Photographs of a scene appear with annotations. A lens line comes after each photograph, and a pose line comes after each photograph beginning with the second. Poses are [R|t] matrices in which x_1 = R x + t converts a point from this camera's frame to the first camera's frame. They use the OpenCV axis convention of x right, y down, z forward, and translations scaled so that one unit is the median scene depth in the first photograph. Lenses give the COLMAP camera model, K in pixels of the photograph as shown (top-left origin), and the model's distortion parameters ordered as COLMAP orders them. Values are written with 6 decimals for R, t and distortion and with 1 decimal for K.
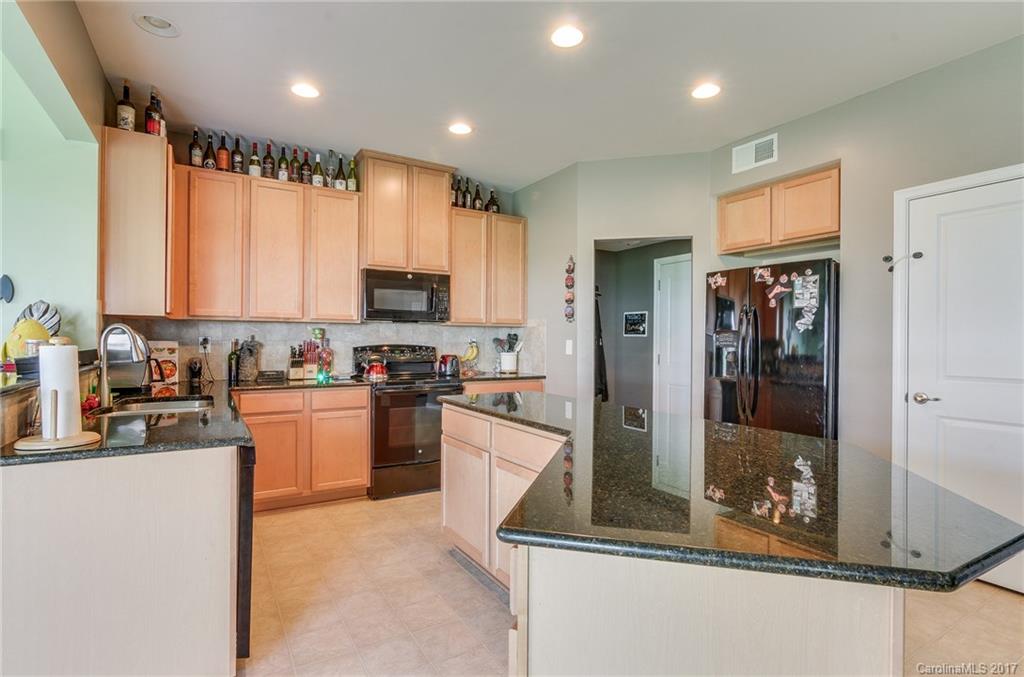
lens RADIAL K [[512.6, 0, 511.2], [0, 512.6, 334.4], [0, 0, 1]] dist [0.017152, 0.000758]
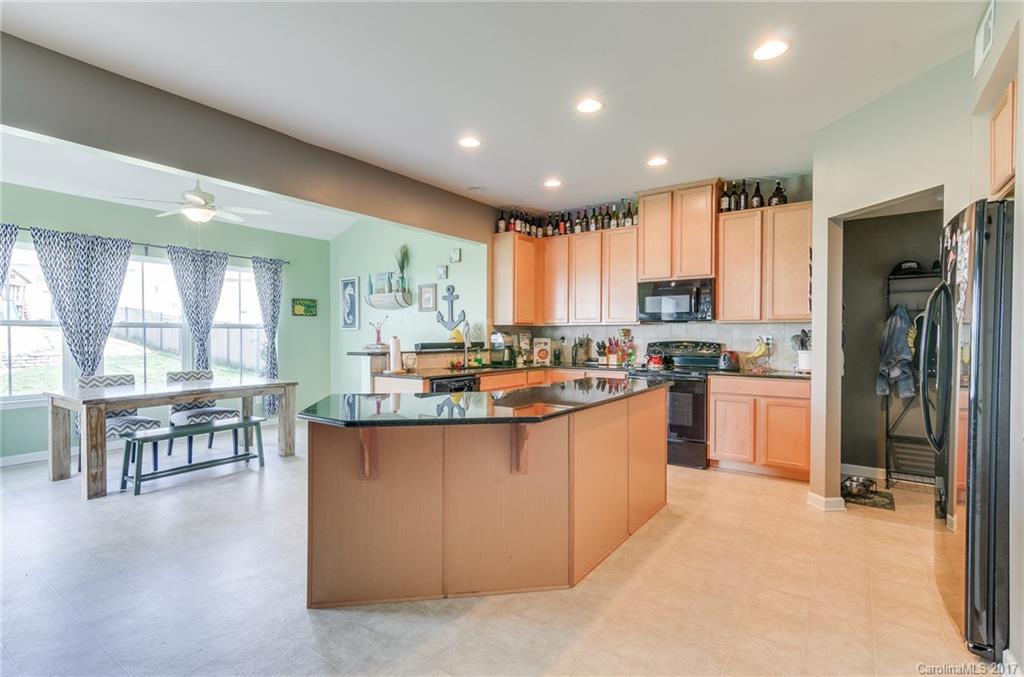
lens RADIAL K [[487.2, 0, 511.0], [0, 487.2, 343.0], [0, 0, 1]] dist [0.019719, 0.000627]
pose [[0.397590, 0.009156, -0.917518, 0.752061], [0.013458, 0.999784, 0.015808, 0.001143], [0.917465, -0.018633, 0.397381, 0.212155]]
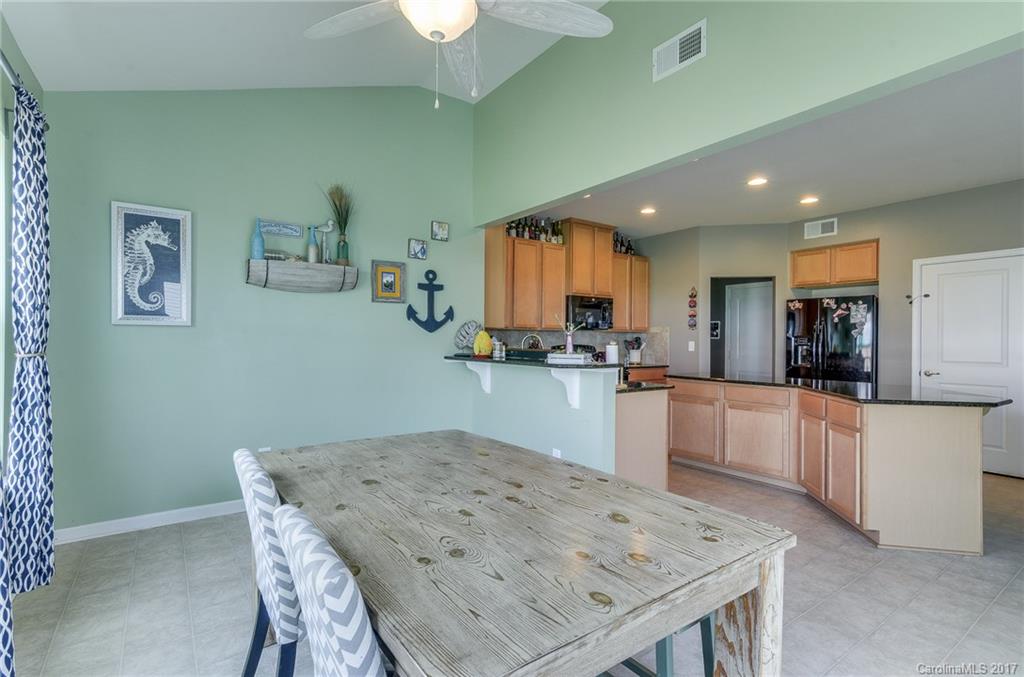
lens RADIAL K [[487.2, 0, 513.5], [0, 487.2, 339.3], [0, 0, 1]] dist [0.019719, 0.000627]
pose [[0.996189, -0.000758, 0.087222, -0.601452], [-0.000240, 0.999935, 0.011433, -0.013534], [-0.087225, -0.011411, 0.996123, -0.449325]]
